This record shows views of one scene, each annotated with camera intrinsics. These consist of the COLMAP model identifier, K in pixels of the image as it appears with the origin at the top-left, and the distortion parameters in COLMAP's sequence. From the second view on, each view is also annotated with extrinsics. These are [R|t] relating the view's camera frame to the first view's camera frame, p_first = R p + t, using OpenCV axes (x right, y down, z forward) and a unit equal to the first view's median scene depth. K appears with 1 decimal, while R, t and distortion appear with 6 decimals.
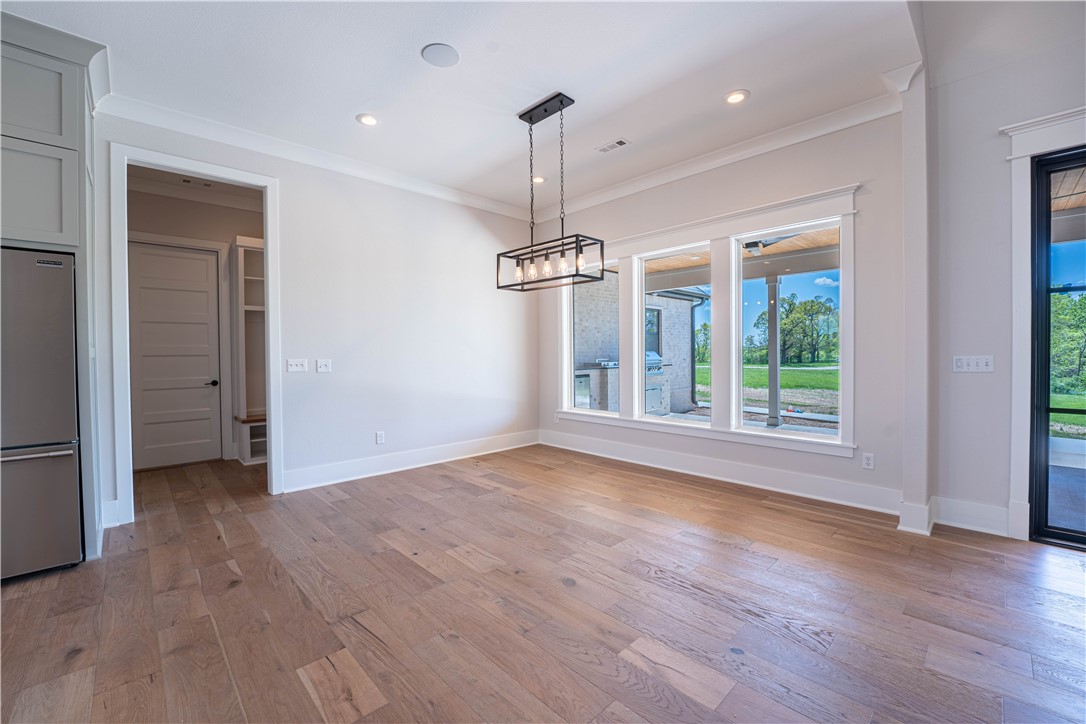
lens RADIAL K [[444.6, 0, 539.7], [0, 444.6, 360.4], [0, 0, 1]] dist [-0.023454, 0.000988]
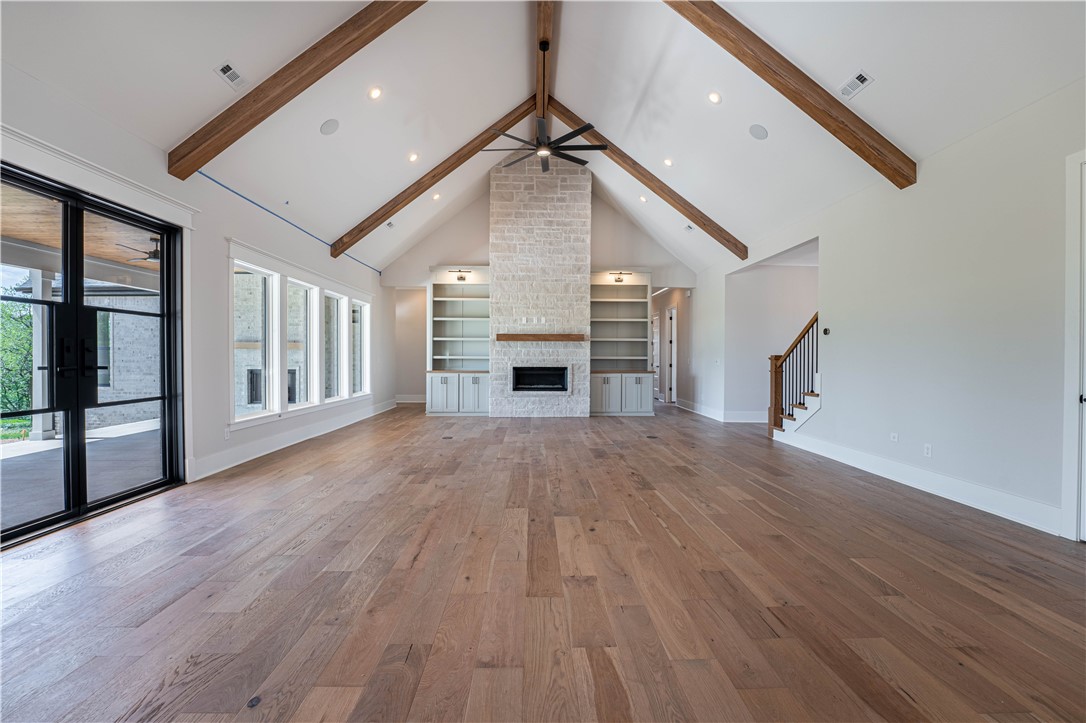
lens RADIAL K [[444.6, 0, 542.1], [0, 444.6, 360.8], [0, 0, 1]] dist [-0.023454, 0.000988]
pose [[-0.738817, 0.002725, 0.673901, -0.335037], [0.015758, 0.999788, 0.013232, -0.006463], [-0.673722, 0.020395, -0.738704, 0.758130]]
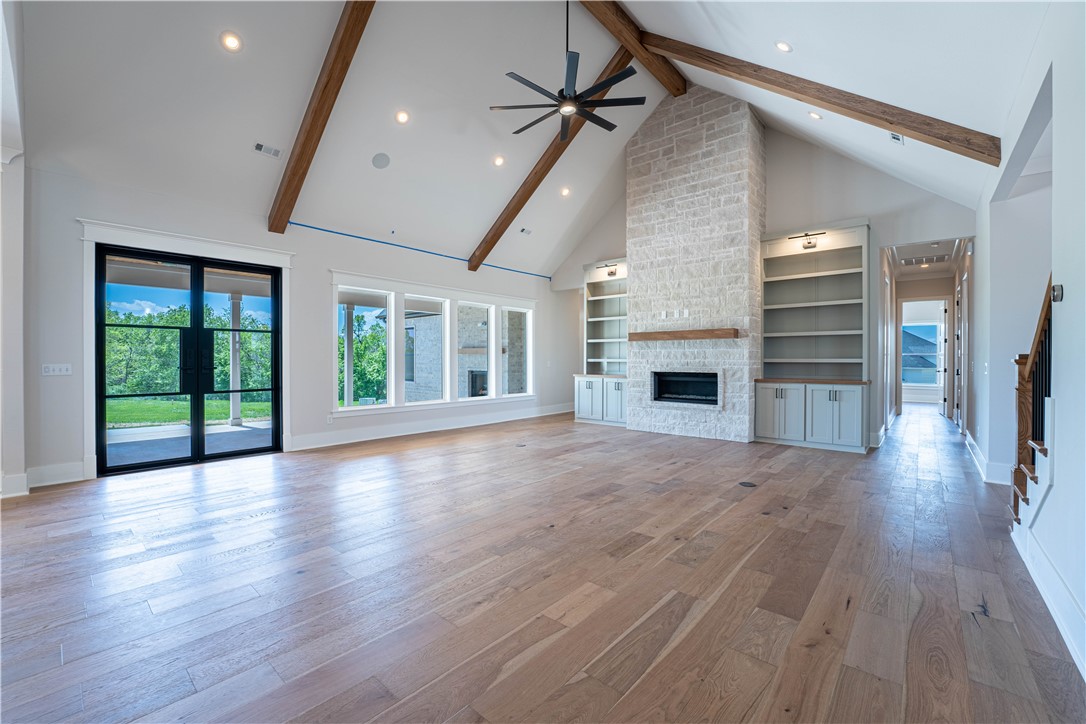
lens RADIAL K [[444.6, 0, 539.8], [0, 444.6, 361.6], [0, 0, 1]] dist [-0.023454, 0.000988]
pose [[-0.087219, 0.005638, 0.996173, -0.607923], [0.017066, 0.999846, -0.004164, 0.014316], [-0.996043, 0.016638, -0.087302, -0.503558]]
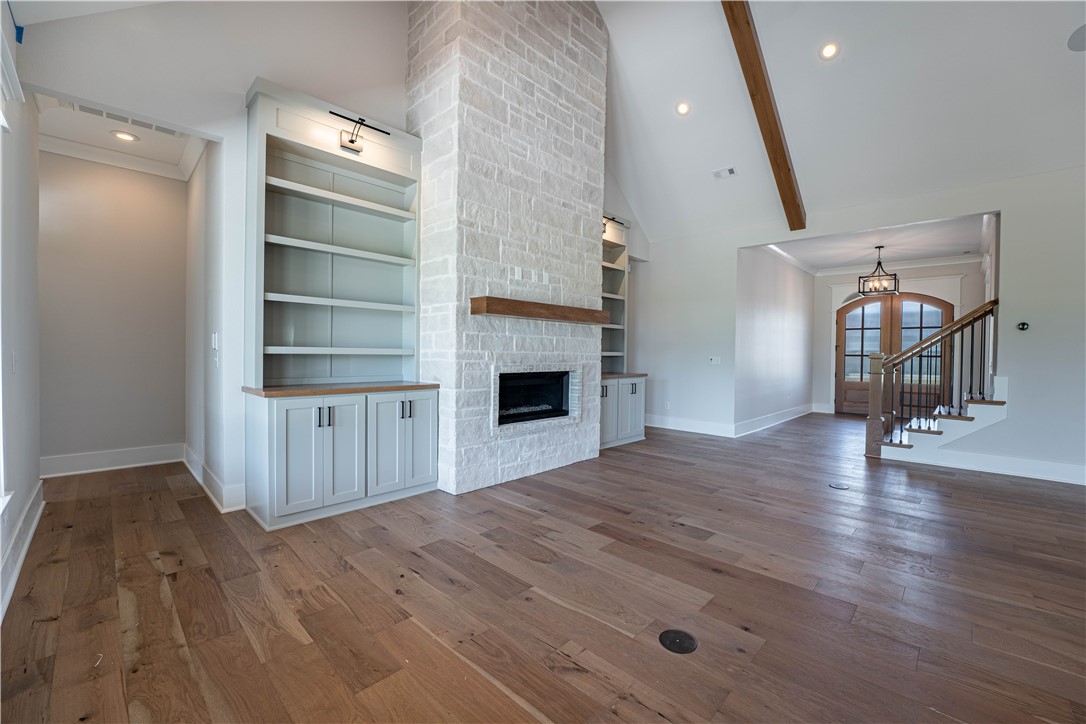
lens RADIAL K [[444.6, 0, 541.4], [0, 444.6, 360.6], [0, 0, 1]] dist [-0.023454, 0.000988]
pose [[-0.999265, -0.000596, -0.038328, 1.788655], [-0.001861, 0.999454, 0.032977, -0.012582], [0.038287, 0.033024, -0.998721, 0.022426]]
